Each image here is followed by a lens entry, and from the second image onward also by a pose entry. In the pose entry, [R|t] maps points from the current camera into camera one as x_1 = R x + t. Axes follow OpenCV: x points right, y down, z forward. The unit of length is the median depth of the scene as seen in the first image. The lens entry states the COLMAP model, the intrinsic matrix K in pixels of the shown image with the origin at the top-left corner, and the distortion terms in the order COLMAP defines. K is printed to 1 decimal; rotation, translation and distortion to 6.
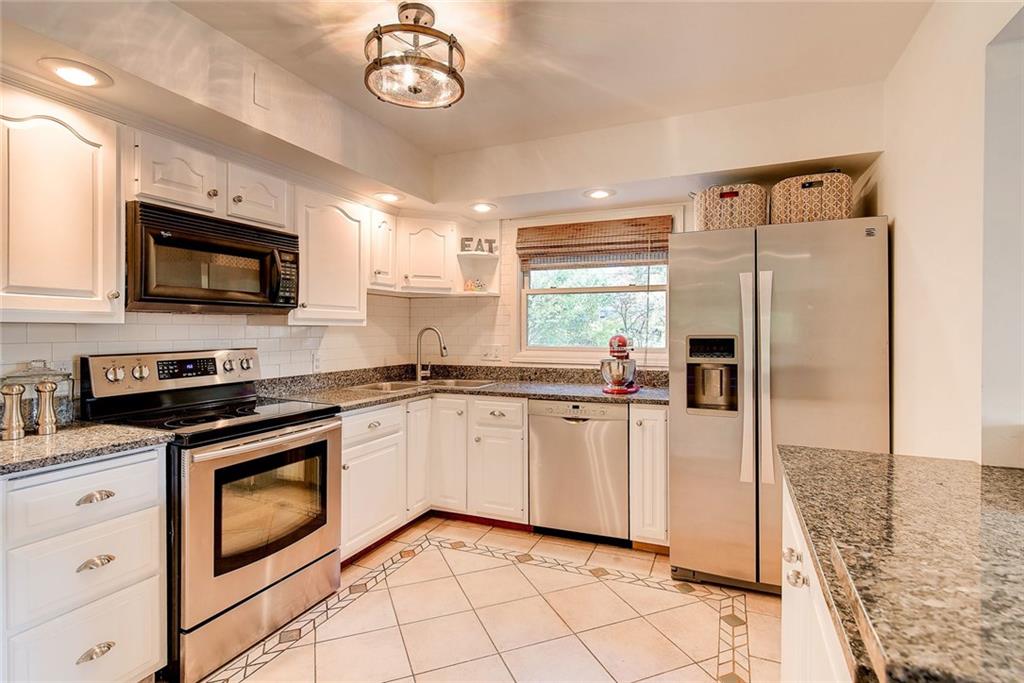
lens RADIAL K [[496.7, 0, 514.0], [0, 496.7, 330.7], [0, 0, 1]] dist [-0.000951, -0.001762]
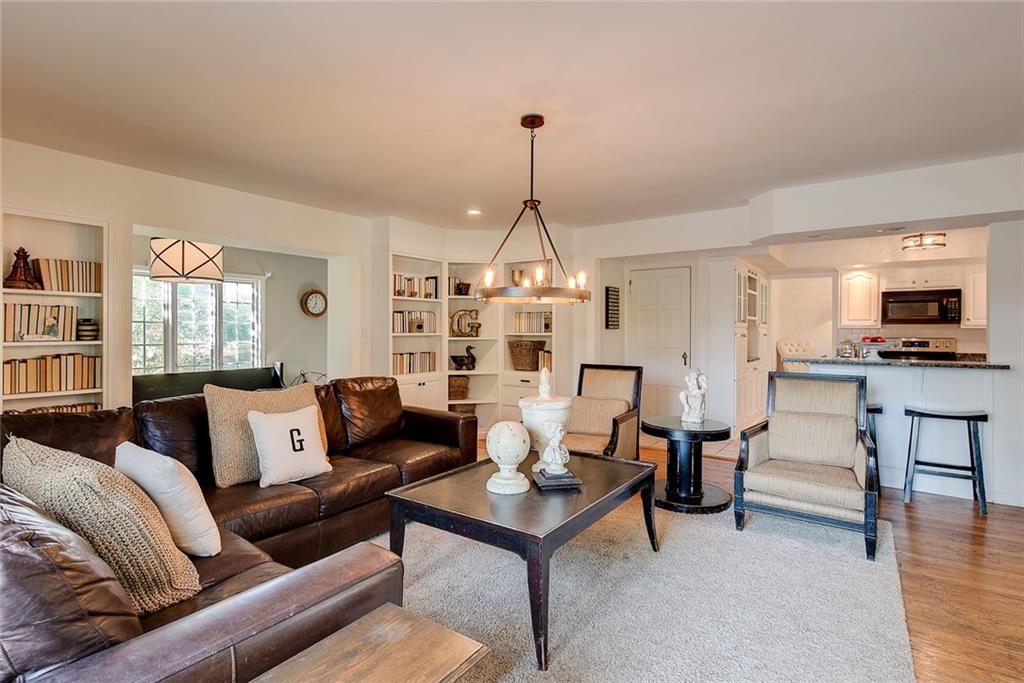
lens RADIAL K [[496.7, 0, 516.7], [0, 496.7, 325.7], [0, 0, 1]] dist [-0.000951, -0.001762]
pose [[-0.203484, -0.003996, -0.979070, 2.403640], [-0.005001, 0.999983, -0.003042, -0.007331], [0.979065, 0.004277, -0.203501, -0.584162]]
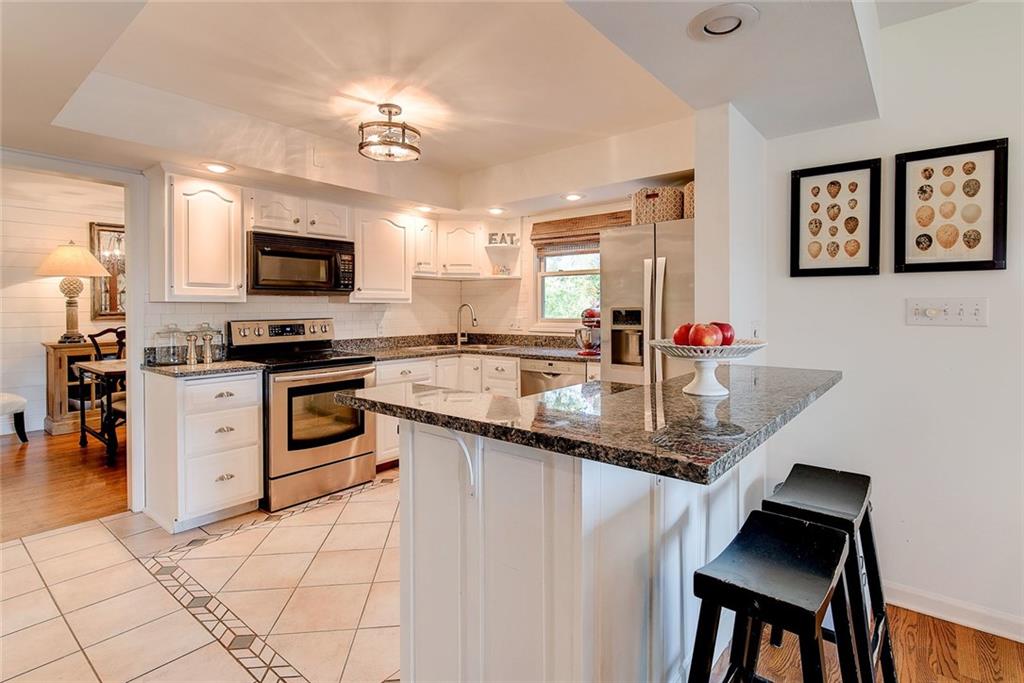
lens RADIAL K [[496.7, 0, 510.3], [0, 496.7, 308.4], [0, 0, 1]] dist [-0.000951, -0.001762]
pose [[0.960980, -0.004969, -0.276572, 0.460520], [0.004995, 0.999987, -0.000610, 0.010198], [0.276572, -0.000795, 0.960993, -0.325129]]
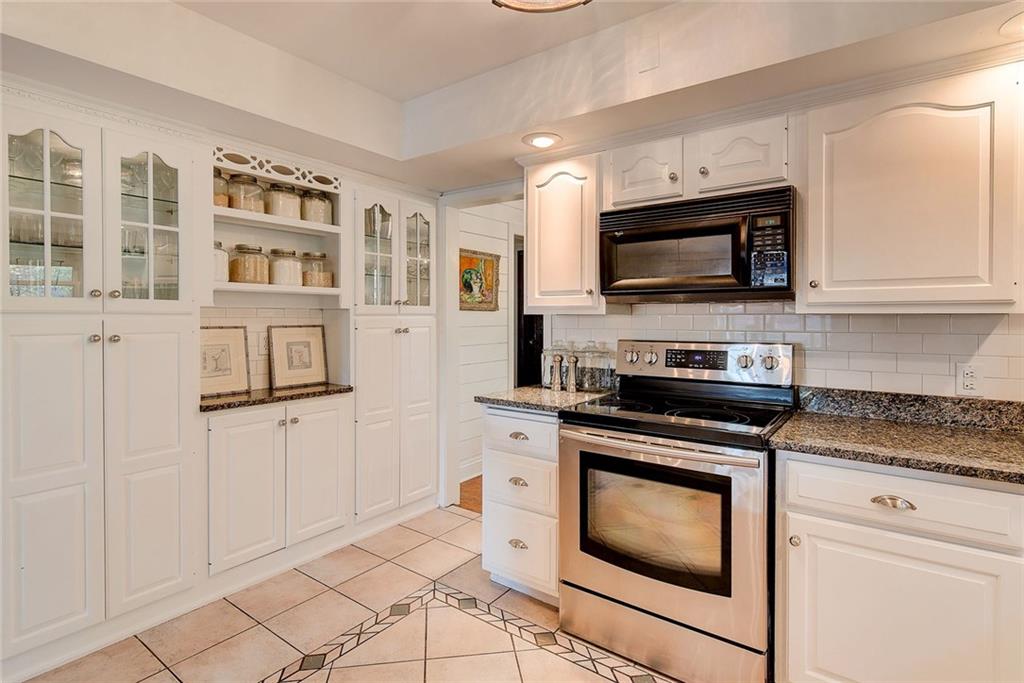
lens RADIAL K [[496.7, 0, 510.7], [0, 496.7, 319.3], [0, 0, 1]] dist [-0.000951, -0.001762]
pose [[-0.215023, -0.000551, -0.976609, 0.364354], [-0.005799, 0.999983, 0.000713, -0.001457], [0.976592, 0.005817, -0.215023, 0.829098]]
